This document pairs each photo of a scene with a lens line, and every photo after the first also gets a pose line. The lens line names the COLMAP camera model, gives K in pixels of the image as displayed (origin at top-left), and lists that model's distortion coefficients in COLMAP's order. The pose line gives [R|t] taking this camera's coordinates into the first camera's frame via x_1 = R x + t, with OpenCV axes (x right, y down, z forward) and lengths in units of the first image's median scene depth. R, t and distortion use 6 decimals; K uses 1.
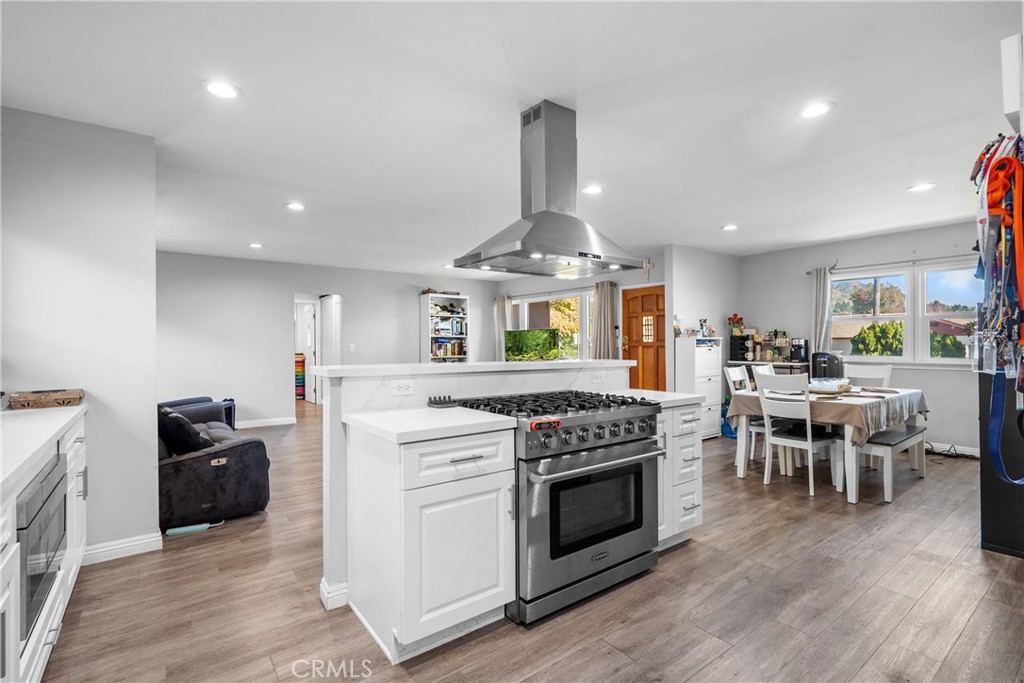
lens RADIAL K [[473.7, 0, 505.9], [0, 473.7, 340.0], [0, 0, 1]] dist [-0.010140, 0.001988]
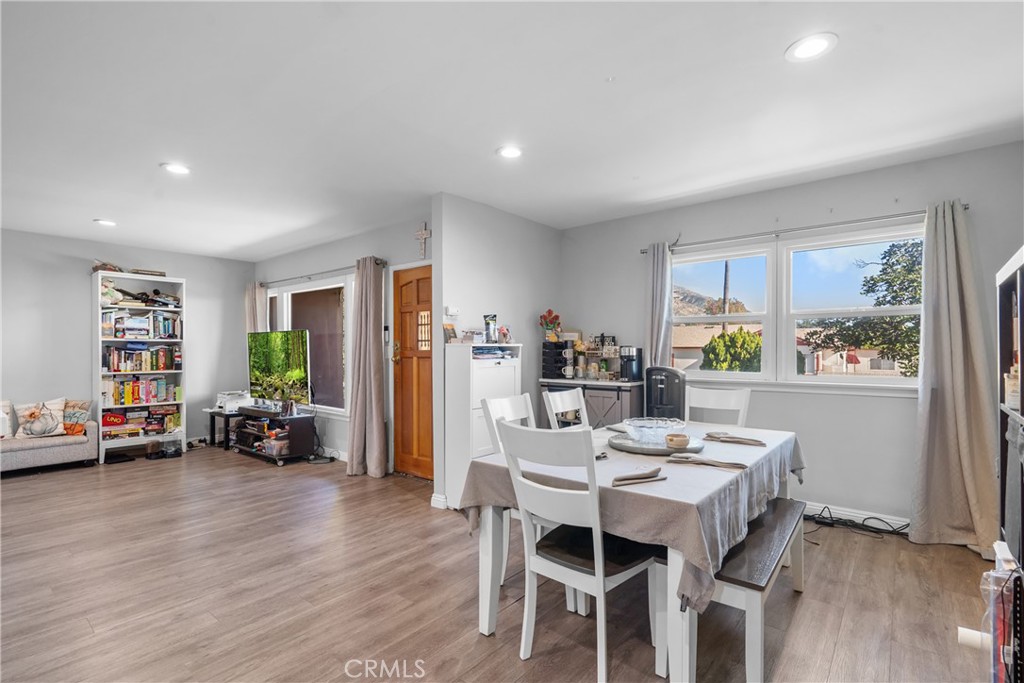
lens RADIAL K [[473.7, 0, 511.4], [0, 473.7, 349.2], [0, 0, 1]] dist [-0.010140, 0.001988]
pose [[0.970745, 0.004829, 0.240063, 0.268075], [-0.005317, 0.999985, 0.001383, 0.000776], [-0.240053, -0.002619, 0.970756, 0.347125]]
